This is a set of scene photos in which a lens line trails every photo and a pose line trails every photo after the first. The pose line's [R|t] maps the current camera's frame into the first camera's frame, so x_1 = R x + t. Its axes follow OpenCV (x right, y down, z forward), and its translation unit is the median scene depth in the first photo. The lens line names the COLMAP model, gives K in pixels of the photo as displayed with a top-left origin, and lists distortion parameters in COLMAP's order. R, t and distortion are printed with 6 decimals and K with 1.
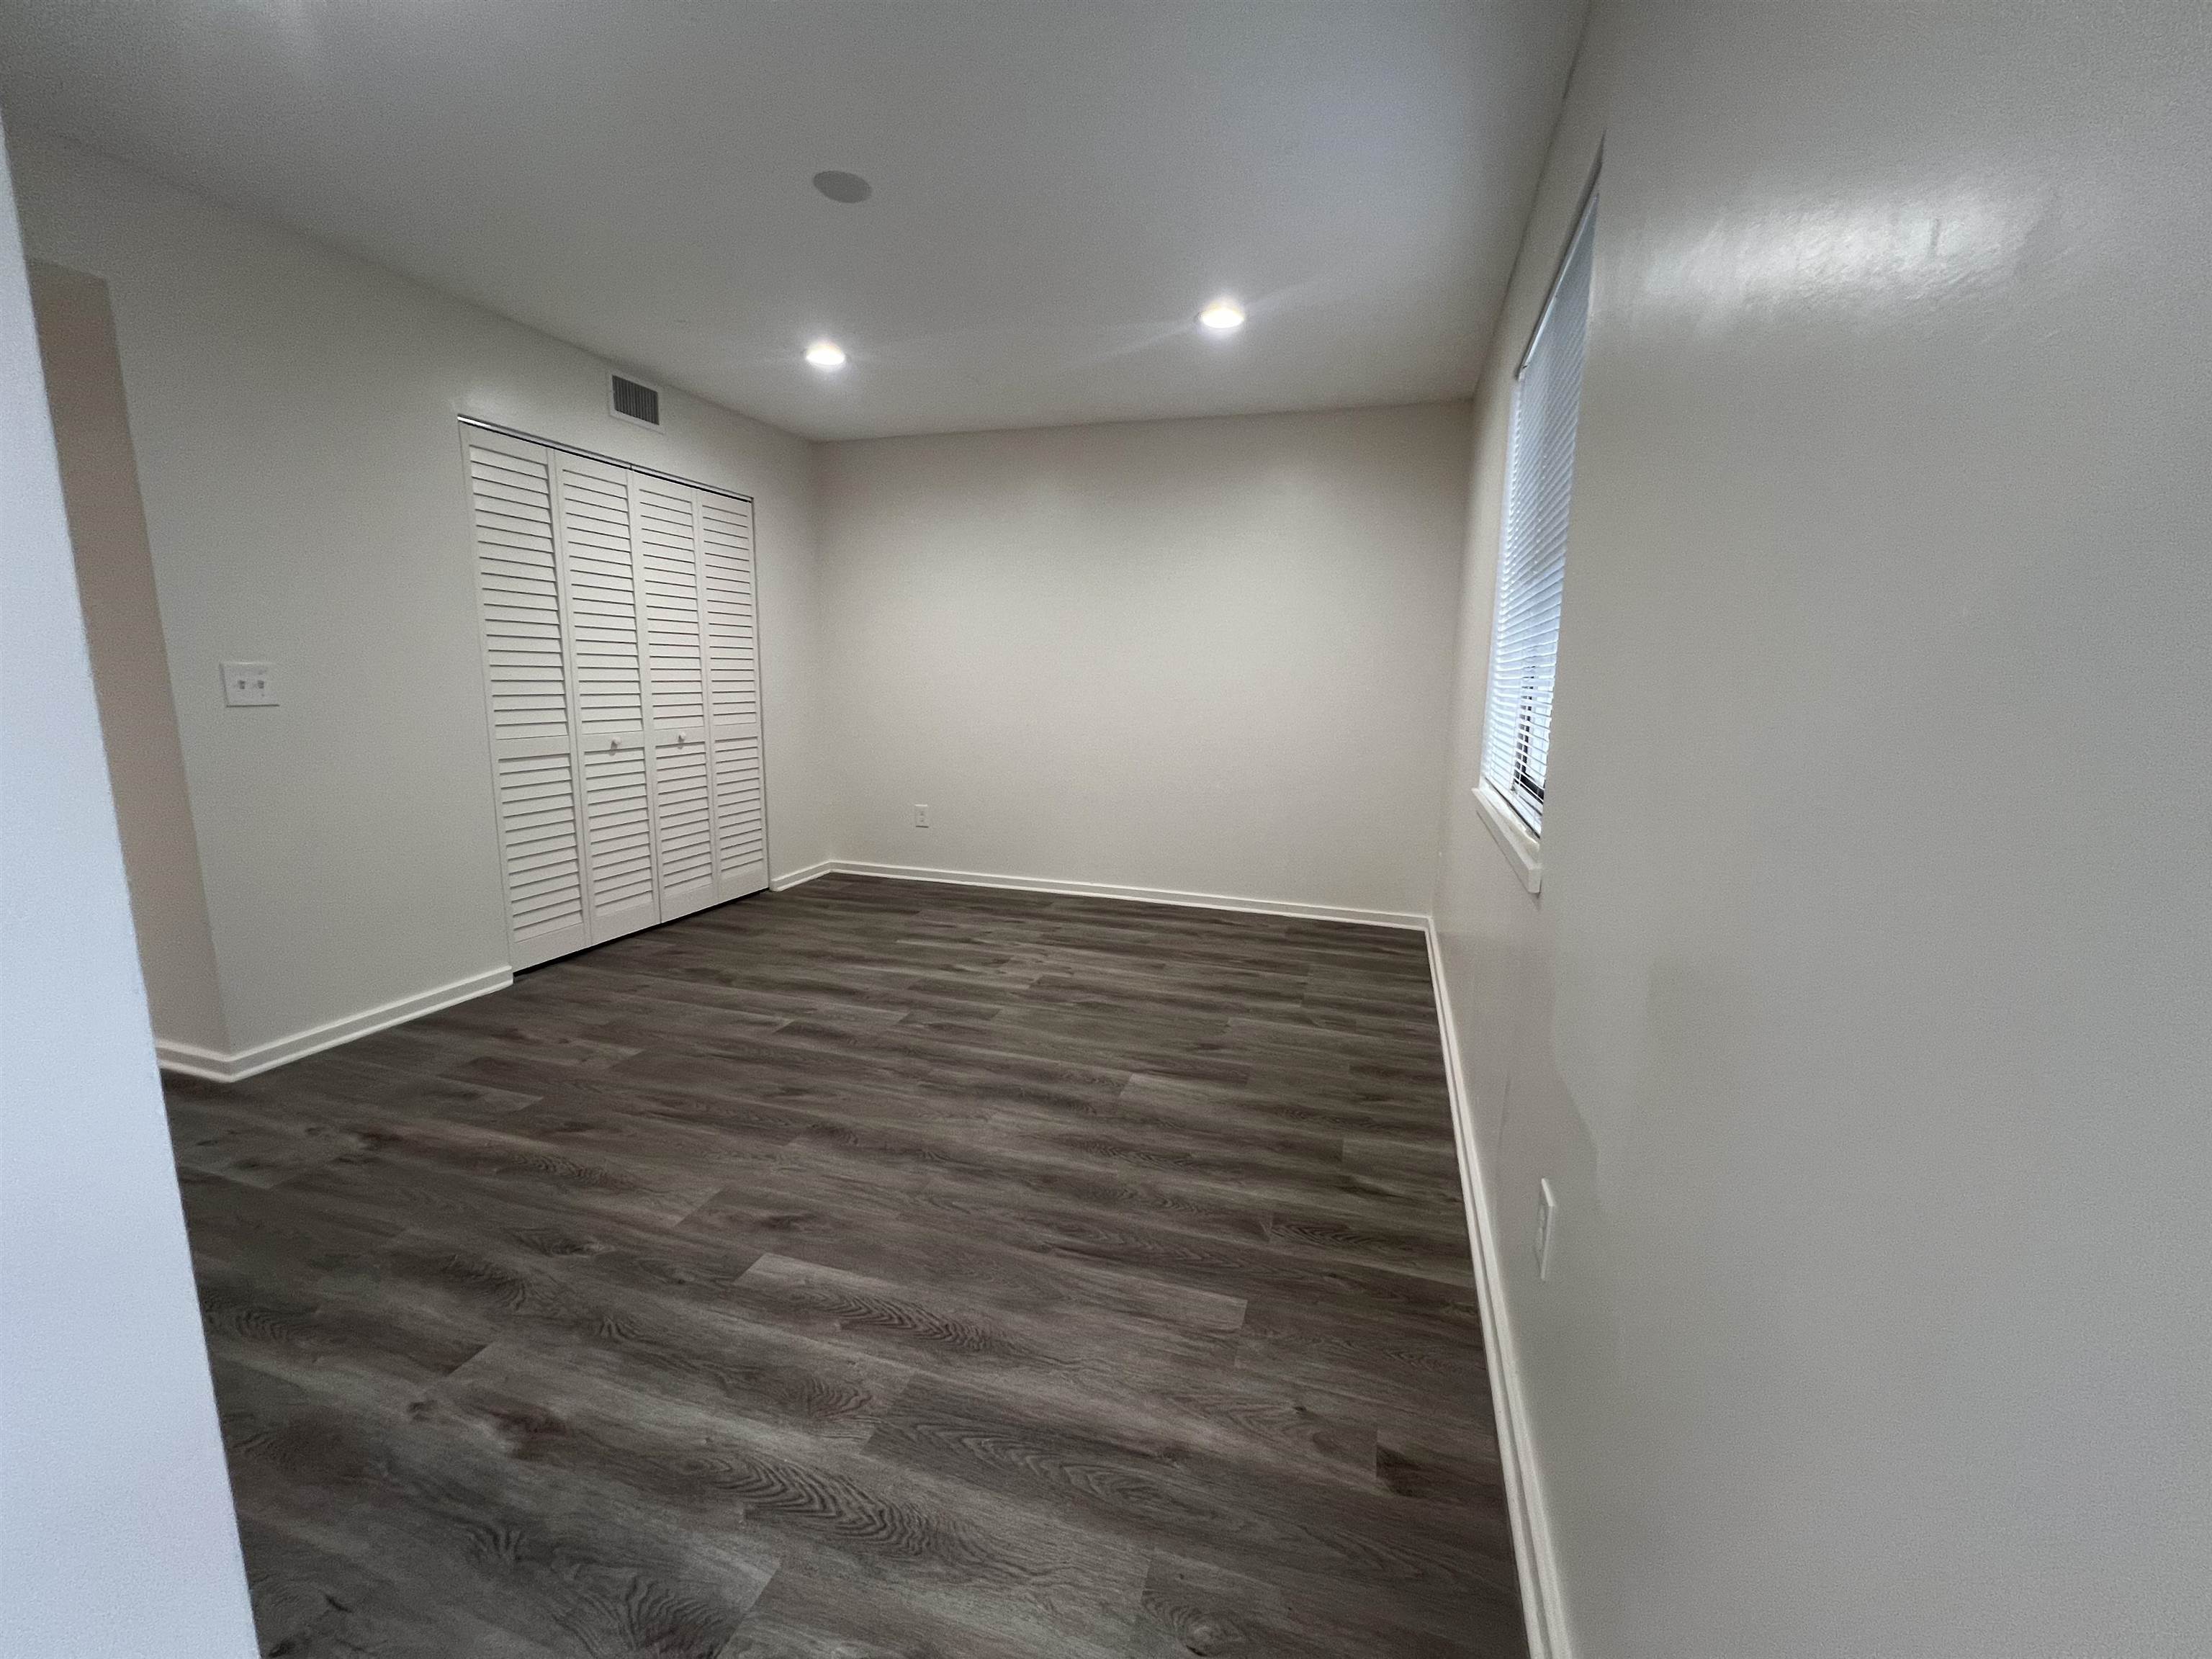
lens RADIAL K [[888.9, 0, 1103.3], [0, 888.9, 824.0], [0, 0, 1]] dist [-0.001982, 0.000455]
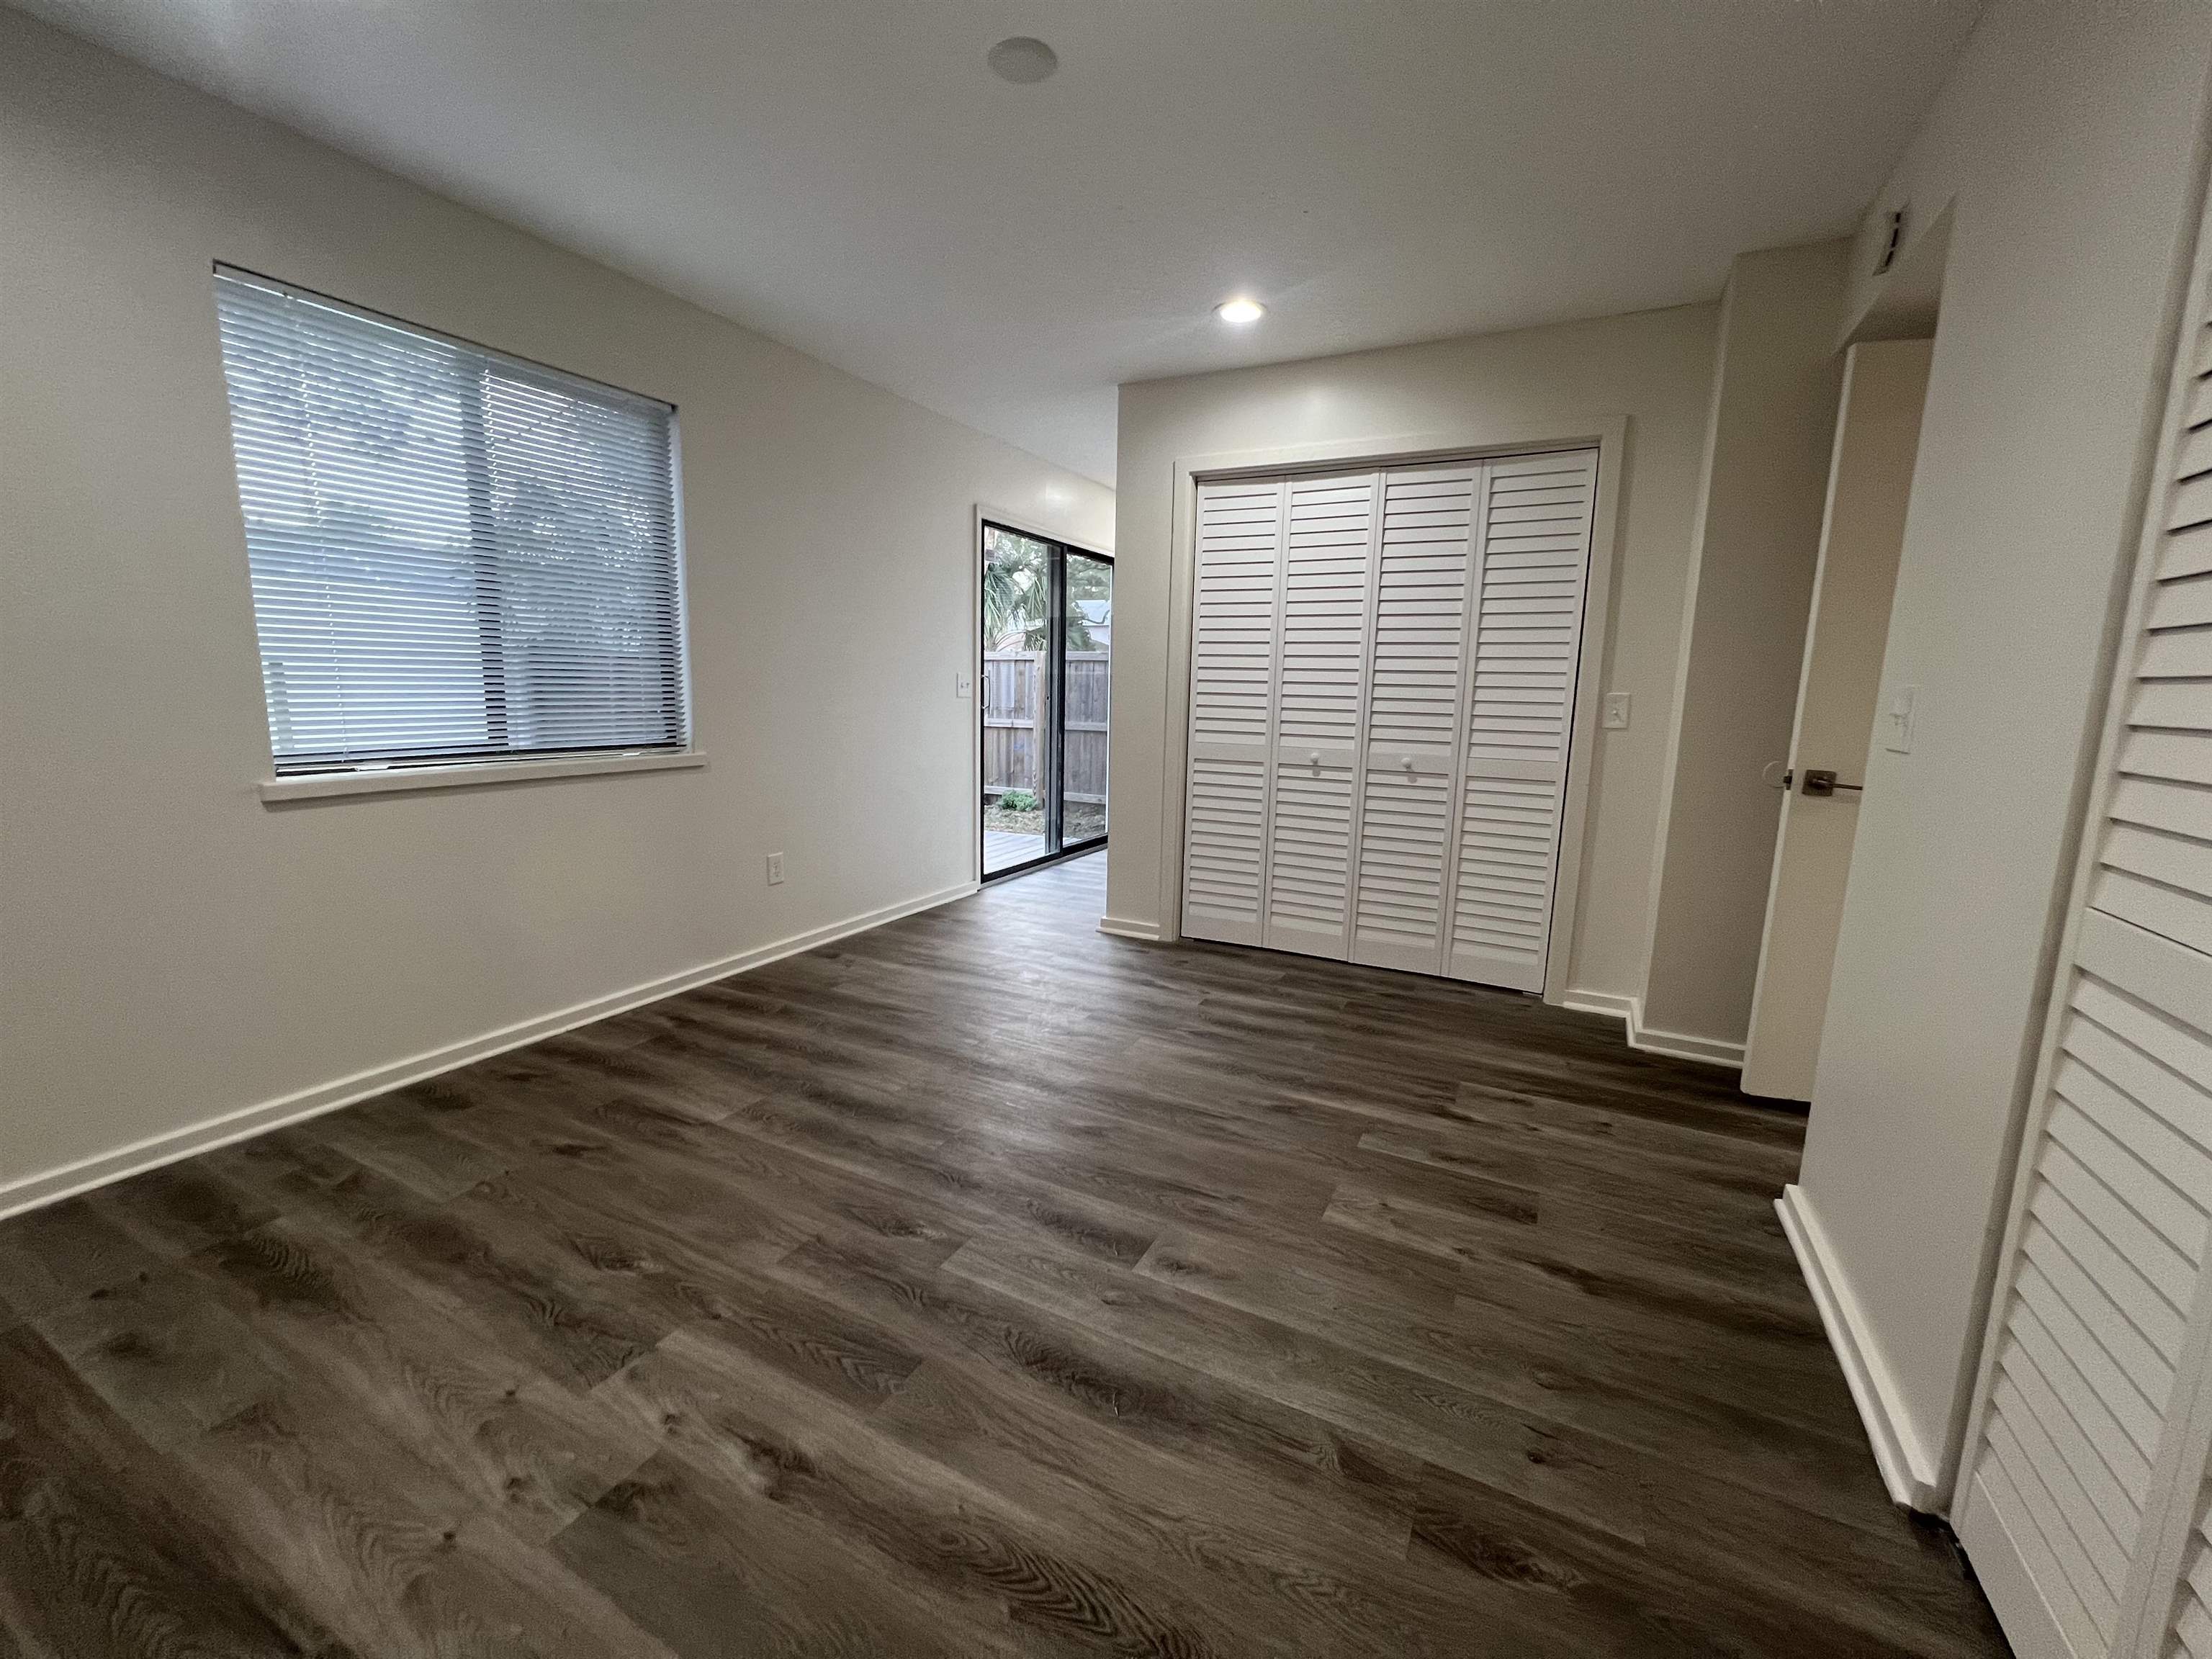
lens RADIAL K [[888.9, 0, 1103.3], [0, 888.9, 824.0], [0, 0, 1]] dist [-0.001982, 0.000455]
pose [[-0.984142, -0.066438, 0.164472, -0.426923], [-0.011166, 0.948574, 0.316359, -0.250848], [-0.177032, 0.309506, -0.934273, 1.537087]]
